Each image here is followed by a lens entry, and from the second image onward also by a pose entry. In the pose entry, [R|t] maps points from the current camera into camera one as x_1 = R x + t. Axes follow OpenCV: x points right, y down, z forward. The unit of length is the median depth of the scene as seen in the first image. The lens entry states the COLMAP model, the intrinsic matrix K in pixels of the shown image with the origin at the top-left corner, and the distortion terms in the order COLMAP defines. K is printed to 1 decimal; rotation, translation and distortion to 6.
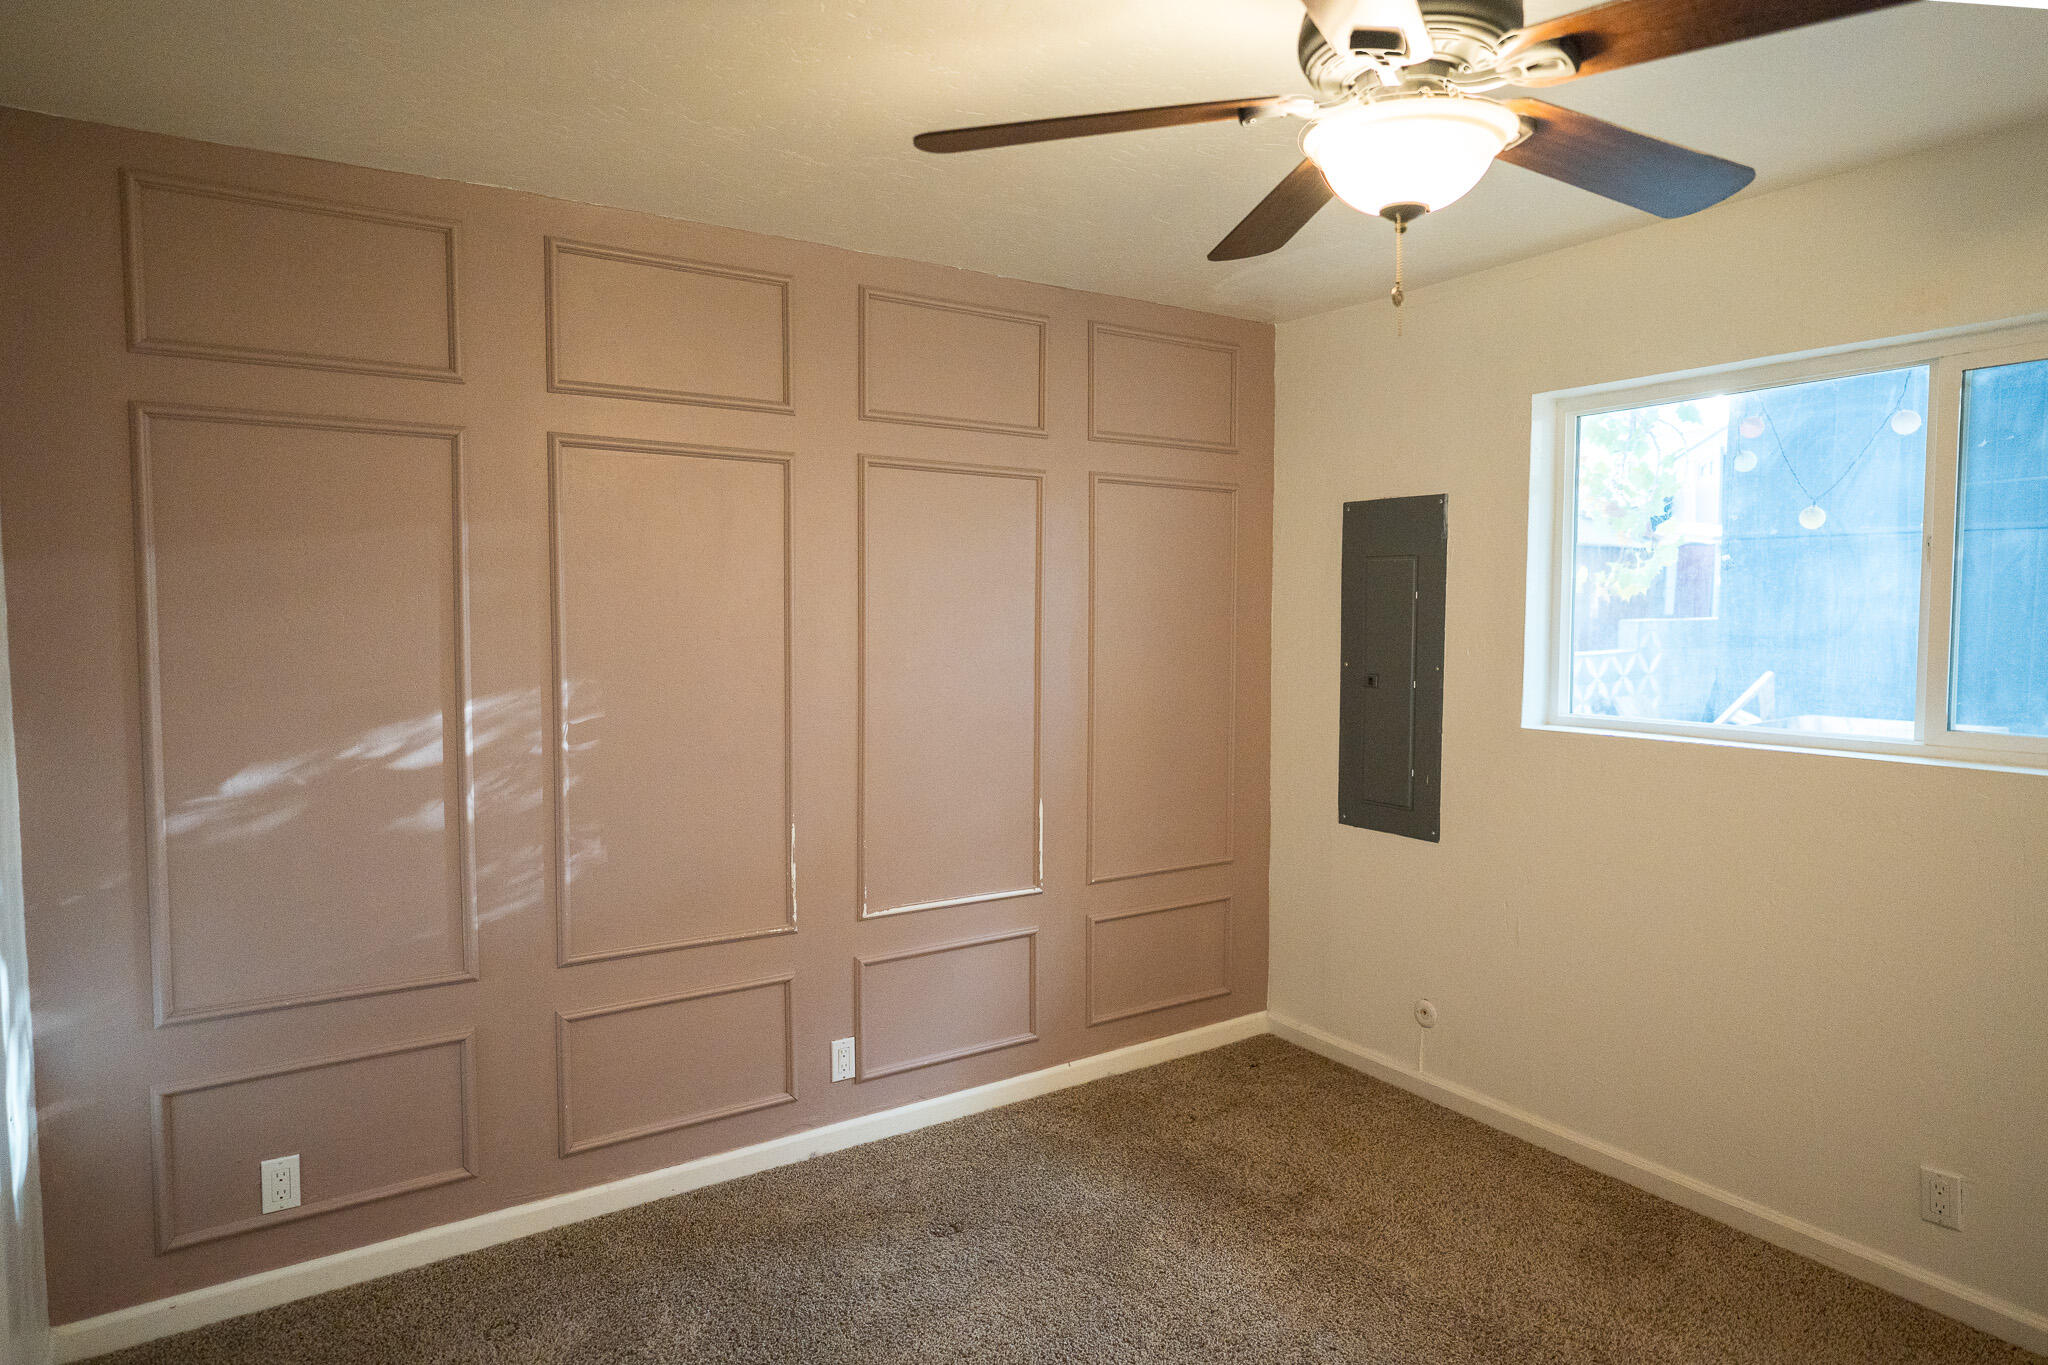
lens RADIAL K [[1178.5, 0, 1067.8], [0, 1178.5, 688.6], [0, 0, 1]] dist [0.005127, -0.000033]
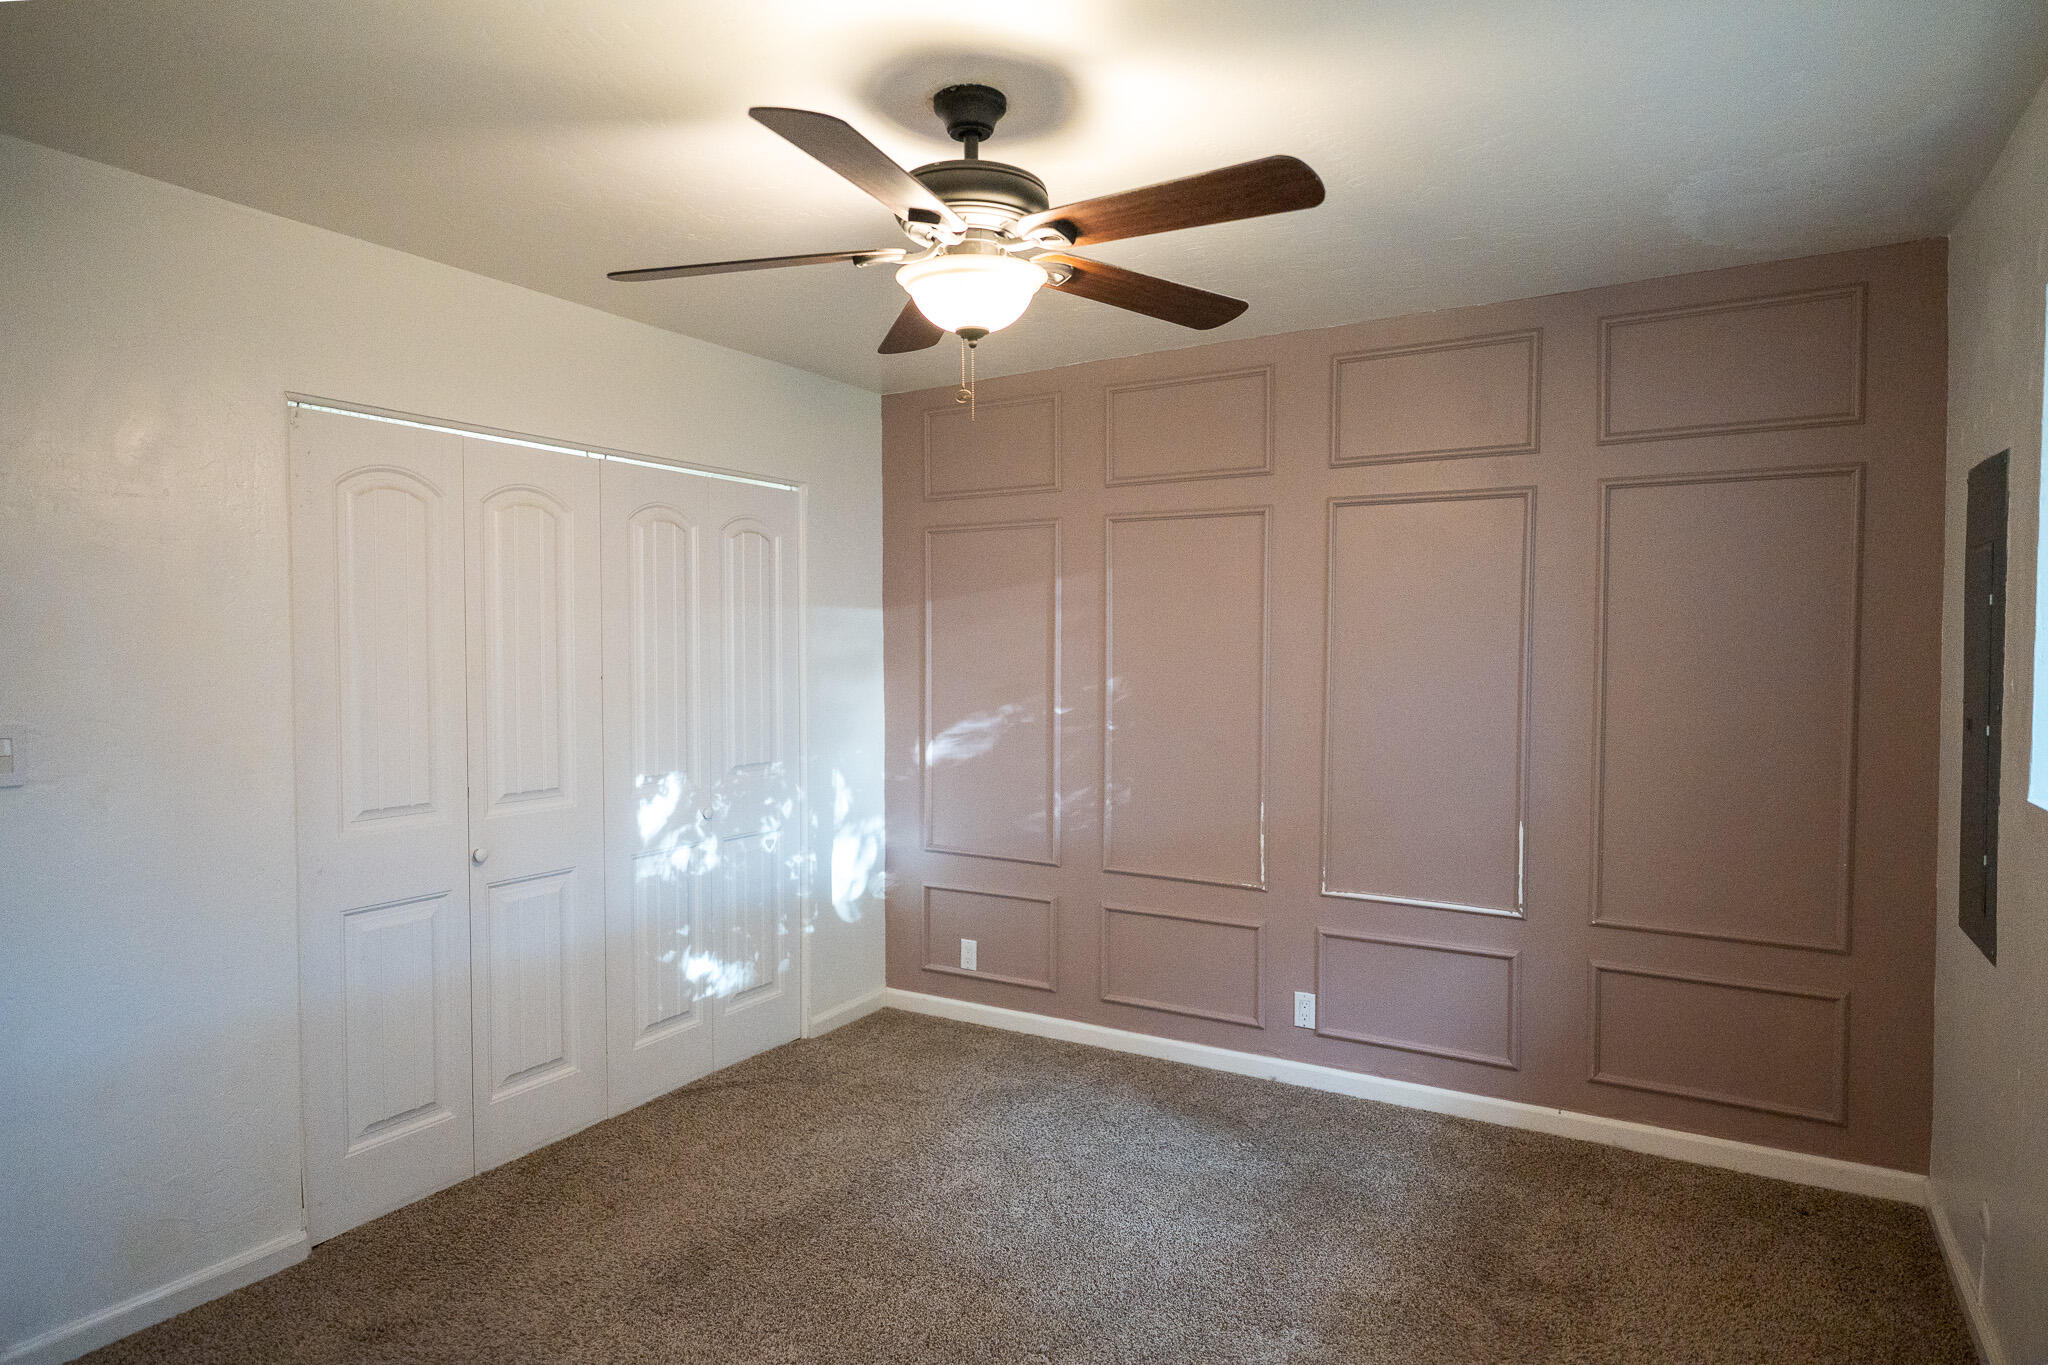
lens RADIAL K [[1131.8, 0, 1016.5], [0, 1131.8, 682.1], [0, 0, 1]] dist [0.002971, 0.000089]
pose [[0.450068, 0.032695, -0.892396, 0.698678], [-0.056720, 0.998358, 0.007971, -0.006345], [0.891191, 0.047029, 0.451184, 0.220966]]
